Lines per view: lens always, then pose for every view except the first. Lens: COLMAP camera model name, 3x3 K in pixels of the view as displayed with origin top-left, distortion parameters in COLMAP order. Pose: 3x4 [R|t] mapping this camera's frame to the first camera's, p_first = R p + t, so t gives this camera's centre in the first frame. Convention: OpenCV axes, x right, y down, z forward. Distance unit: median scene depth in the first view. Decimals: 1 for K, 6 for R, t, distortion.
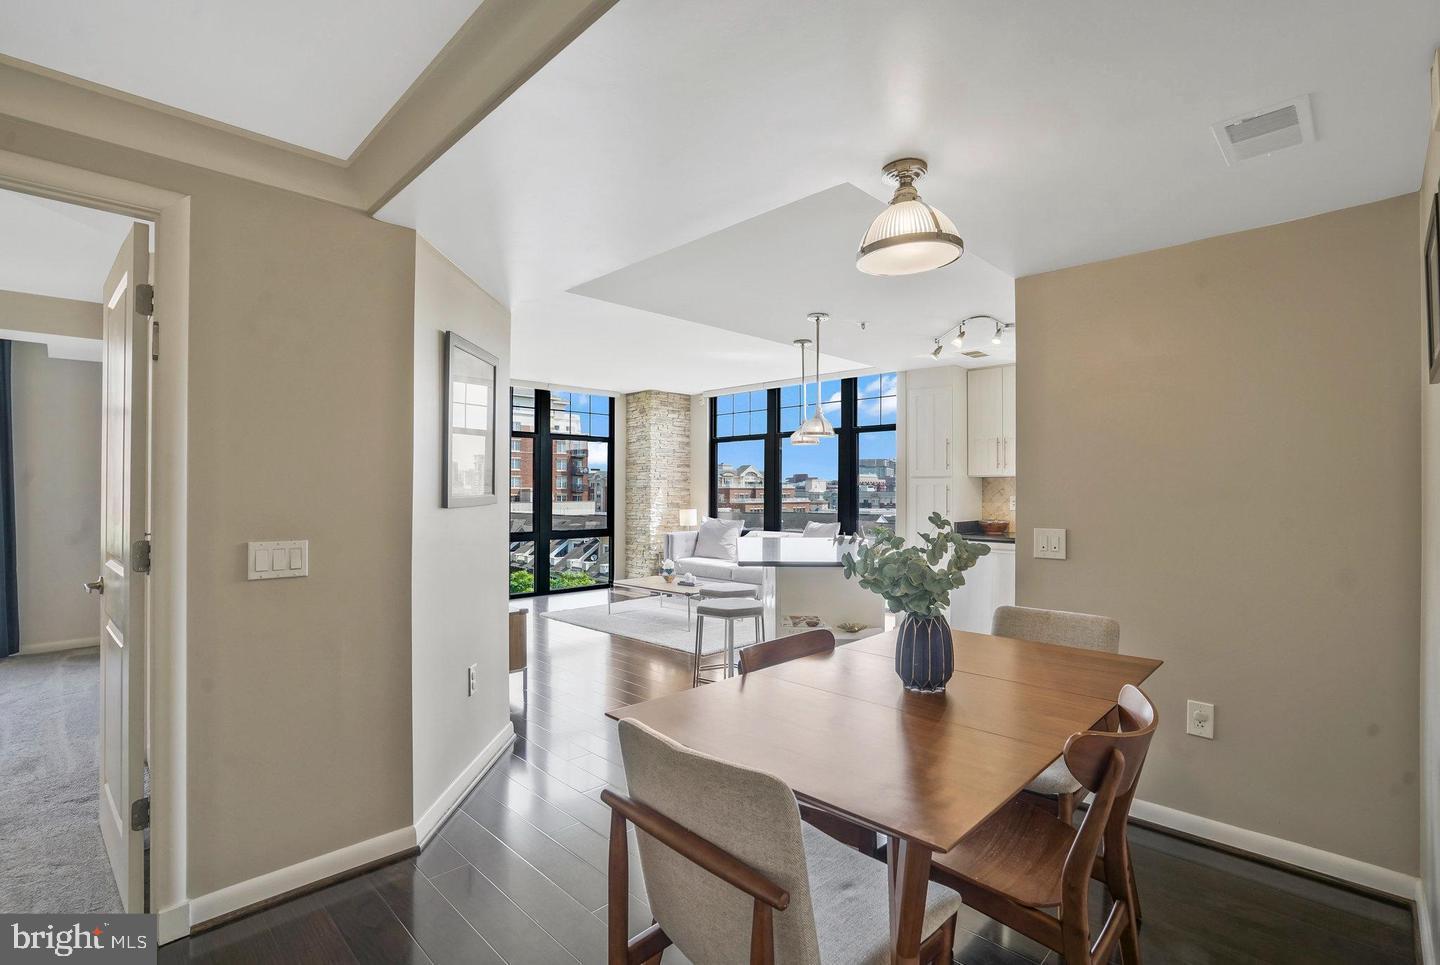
lens RADIAL K [[681.4, 0, 710.8], [0, 681.4, 486.6], [0, 0, 1]] dist [-0.043466, 0.016001]
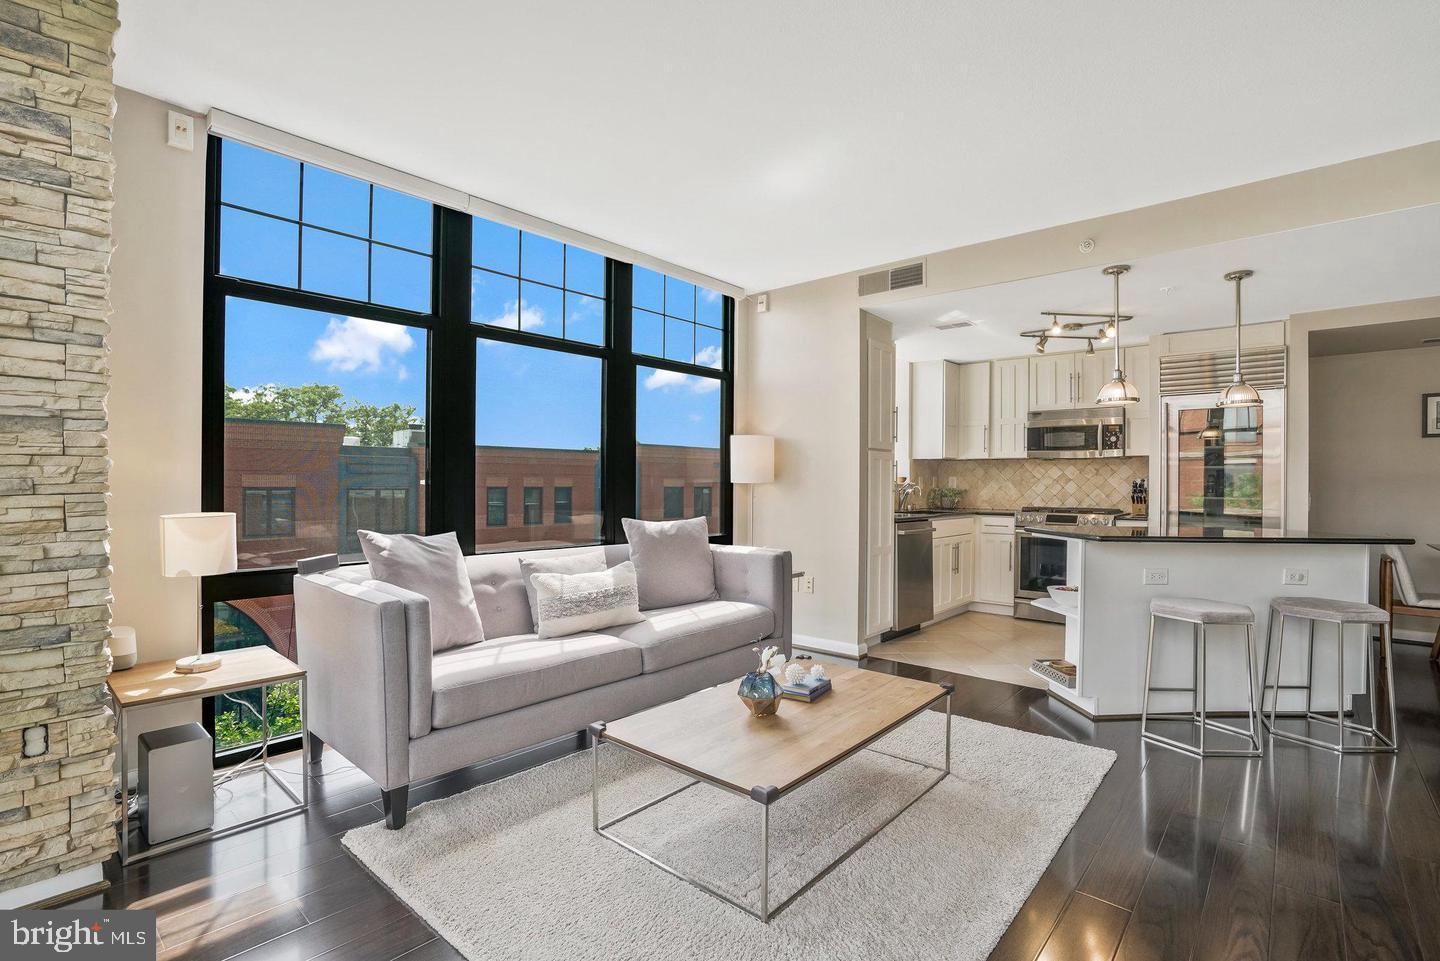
lens RADIAL K [[681.4, 0, 726.5], [0, 681.4, 482.6], [0, 0, 1]] dist [-0.043466, 0.016001]
pose [[-0.081186, -0.002787, 0.996695, -0.312855], [-0.014013, 0.999900, 0.001654, 0.017548], [-0.996600, -0.013832, -0.081217, 0.800148]]
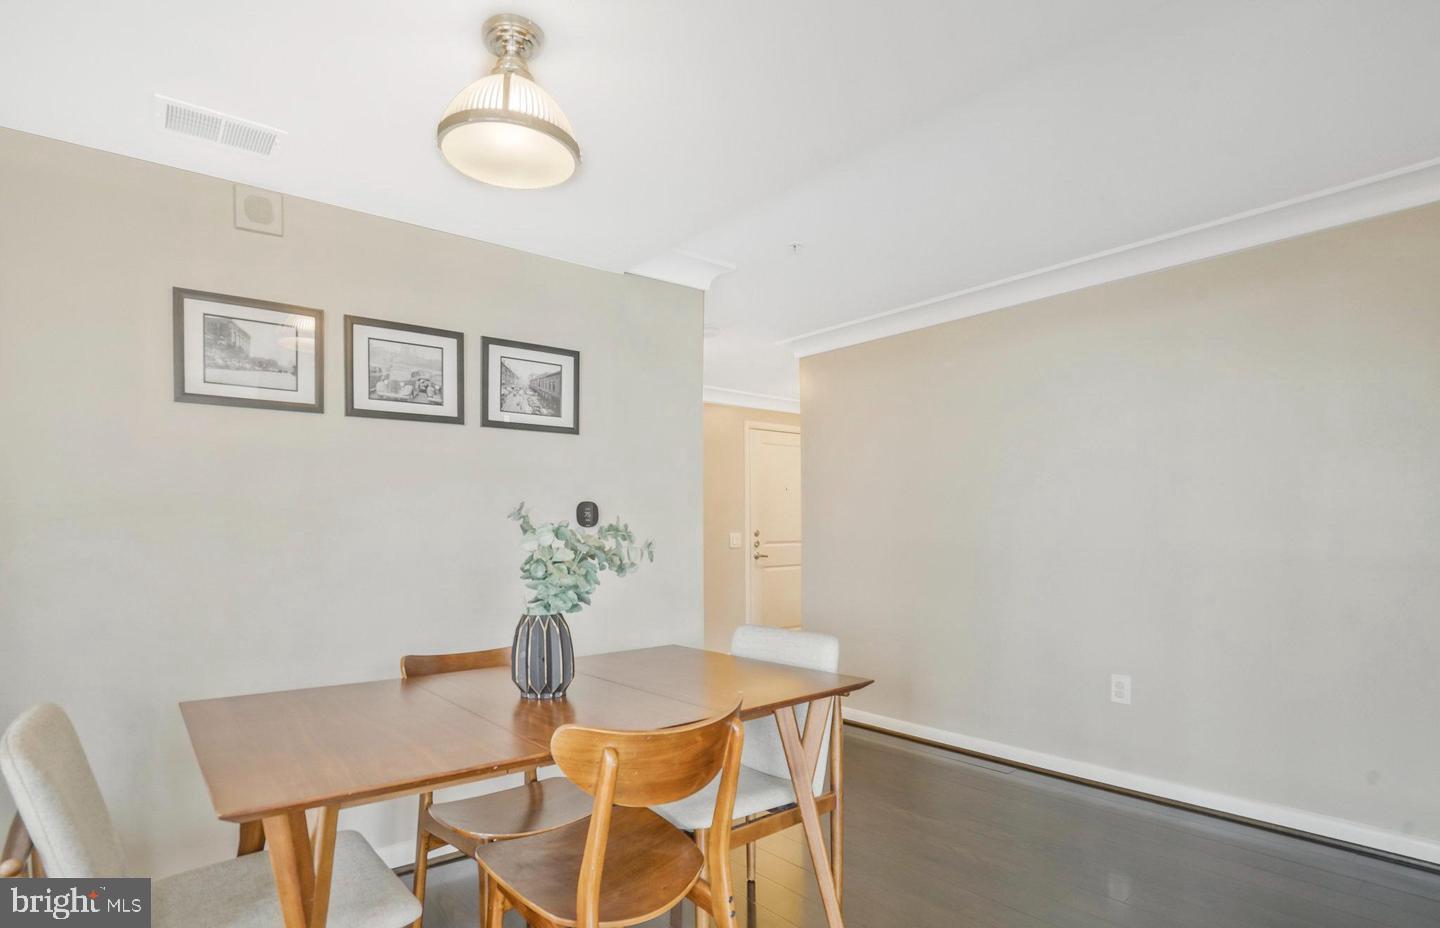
lens RADIAL K [[725.0, 0, 636.0], [0, 725.0, 546.6], [0, 0, 1]] dist [-0.015946, 0.000266]
pose [[-0.986771, 0.001916, 0.162110, 0.008876], [0.004420, 0.999876, 0.015090, 0.016798], [-0.162061, 0.015607, -0.986657, 0.379661]]
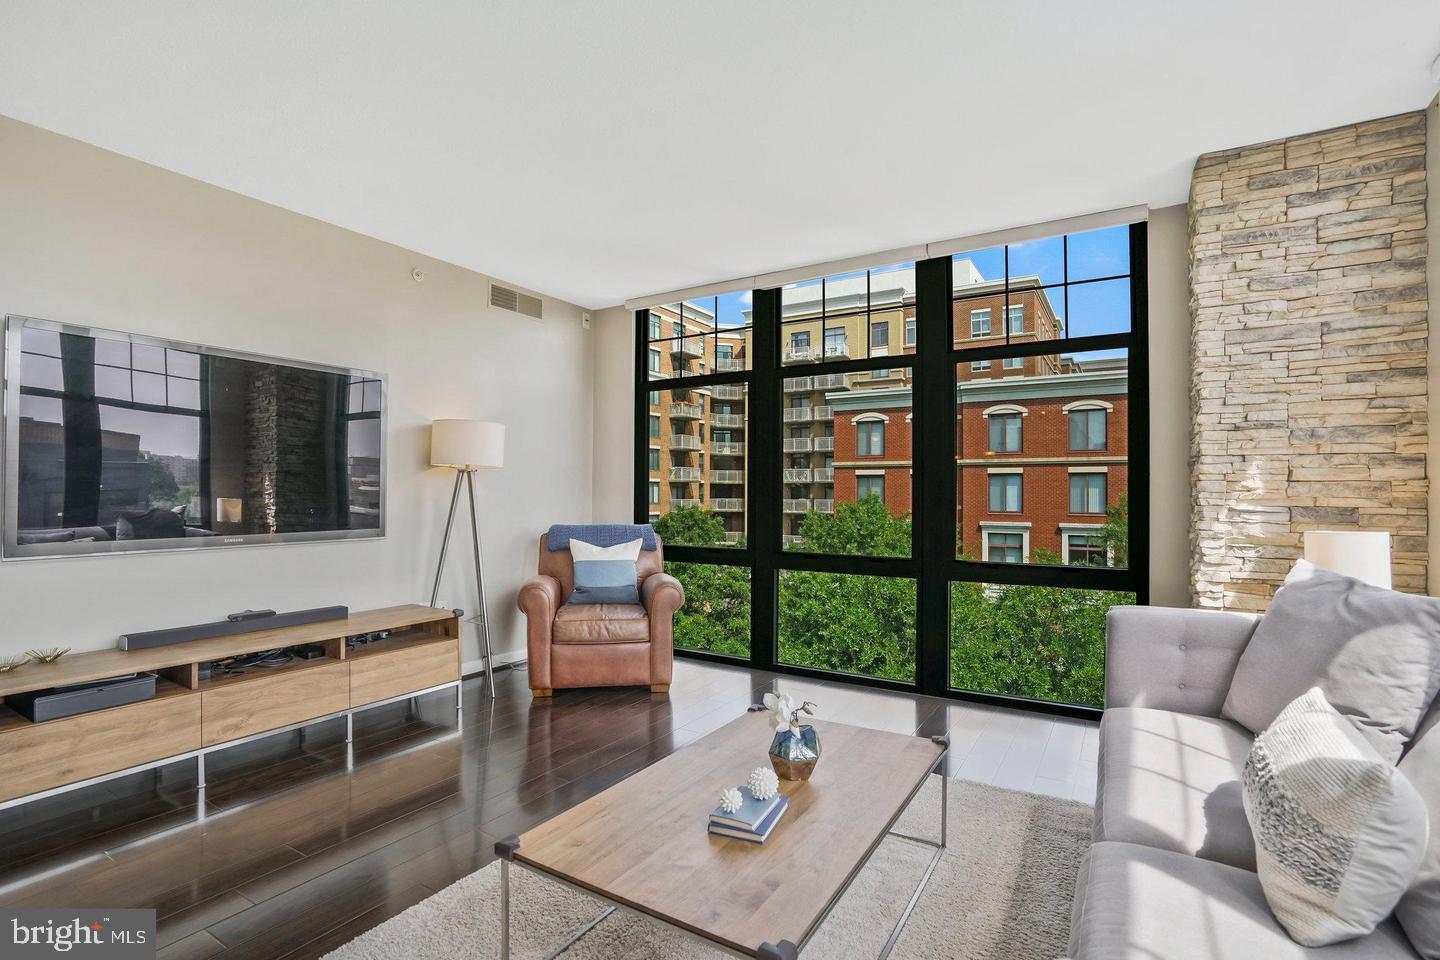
lens RADIAL K [[681.4, 0, 722.3], [0, 681.4, 477.7], [0, 0, 1]] dist [-0.043466, 0.016001]
pose [[0.245160, -0.021894, -0.969235, 0.157694], [0.001127, 0.999751, -0.022299, 0.017617], [0.969482, 0.004375, 0.245124, 0.692057]]
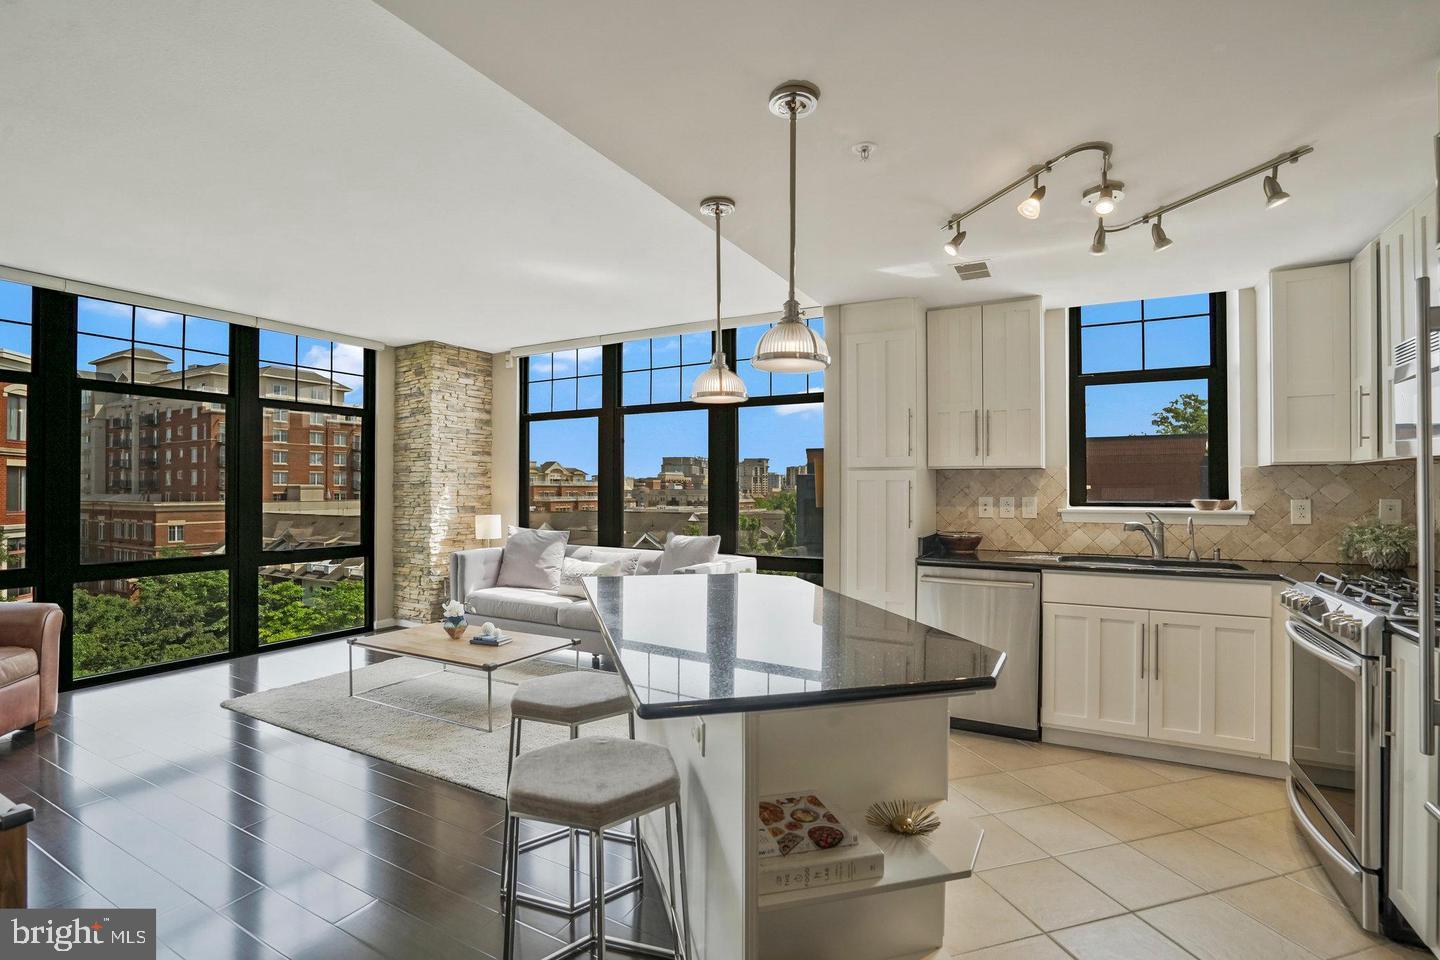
lens RADIAL K [[681.4, 0, 718.6], [0, 681.4, 485.3], [0, 0, 1]] dist [-0.043466, 0.016001]
pose [[0.957355, 0.001186, 0.288911, -0.008058], [-0.001638, 0.999998, 0.001322, 0.001471], [-0.288908, -0.001739, 0.957355, 0.264553]]
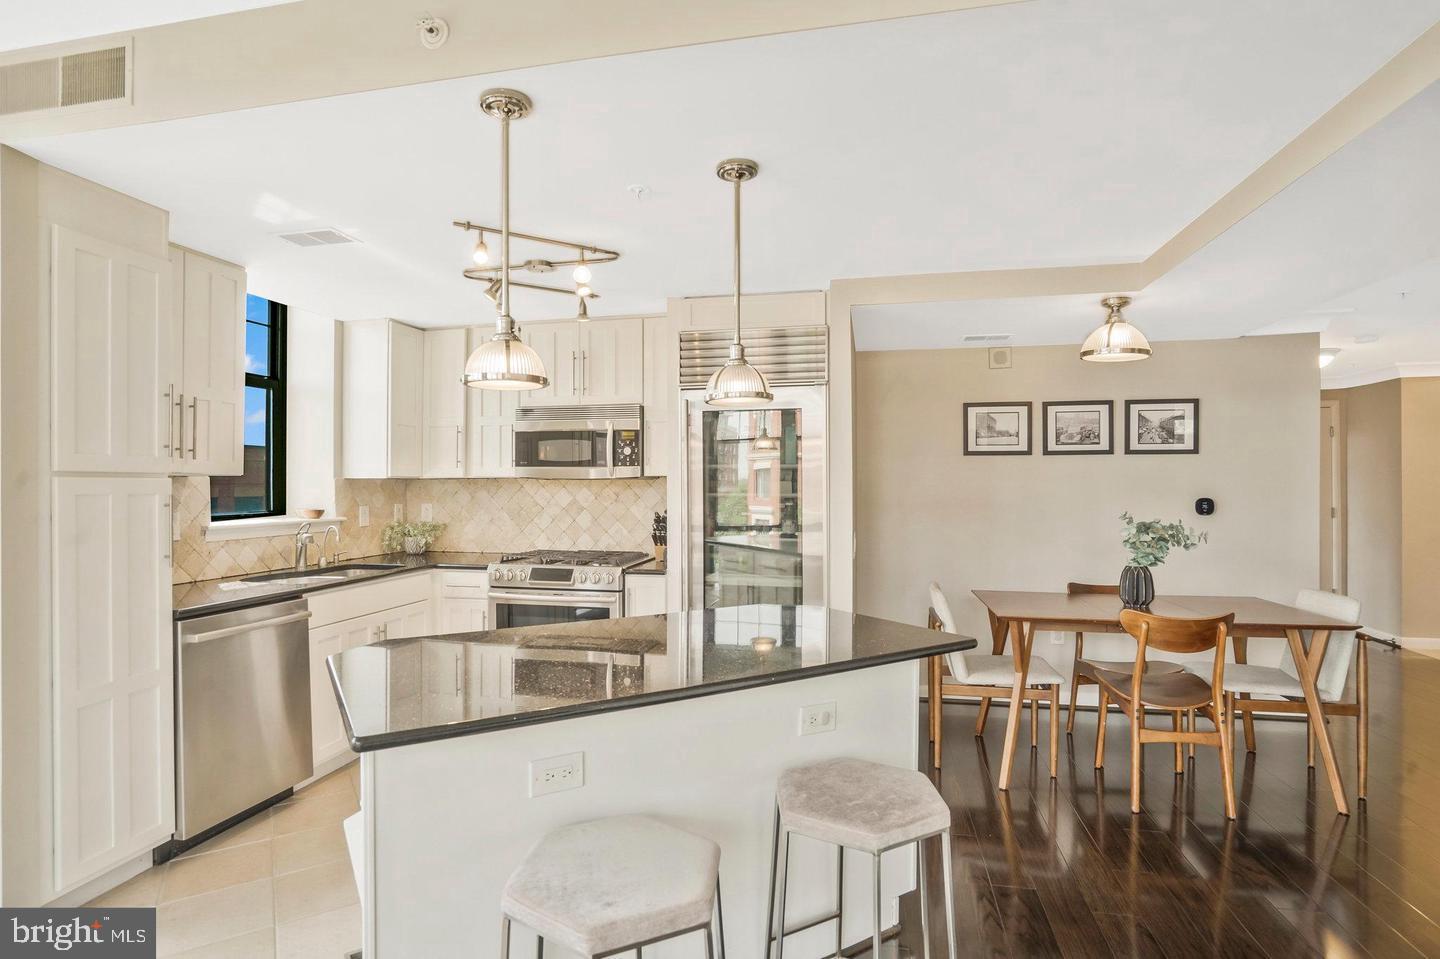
lens RADIAL K [[718.2, 0, 723.9], [0, 718.2, 480.0], [0, 0, 1]] dist [-0.042192, 0.012644]
pose [[-0.557546, 0.006414, 0.830121, -0.129469], [-0.003421, 0.999944, -0.010023, -0.004558], [-0.830139, -0.008428, -0.557493, 0.593403]]
